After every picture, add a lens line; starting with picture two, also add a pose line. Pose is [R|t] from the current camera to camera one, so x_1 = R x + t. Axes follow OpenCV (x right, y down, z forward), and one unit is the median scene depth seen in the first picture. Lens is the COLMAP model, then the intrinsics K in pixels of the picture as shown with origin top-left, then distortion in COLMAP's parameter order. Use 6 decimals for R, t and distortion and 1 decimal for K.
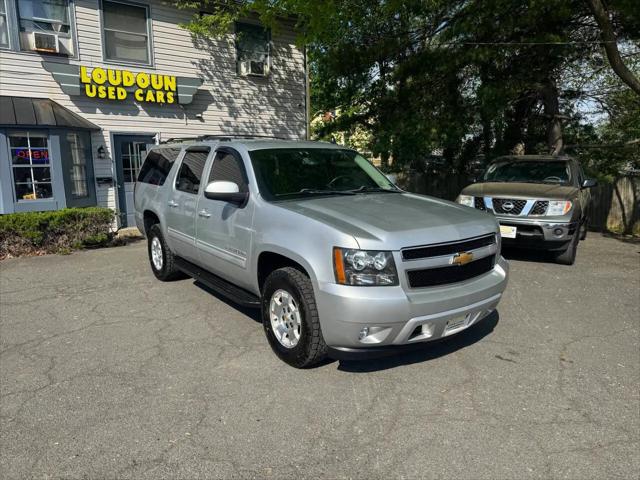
lens RADIAL K [[442.5, 0, 319.7], [0, 442.5, 236.5], [0, 0, 1]] dist [0.012194, -0.010430]
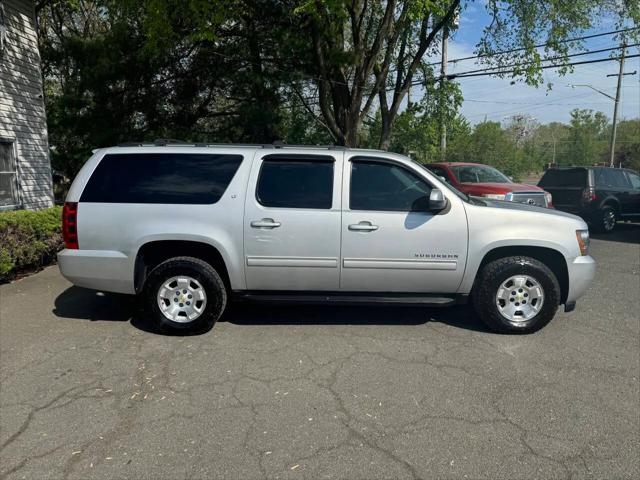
lens RADIAL K [[409.9, 0, 324.5], [0, 409.9, 235.6], [0, 0, 1]] dist [0.021539, -0.004555]
pose [[0.590506, -0.109252, 0.799604, -0.470695], [0.114020, 0.992150, 0.051356, -0.047475], [-0.798938, 0.060844, 0.598328, 0.239718]]
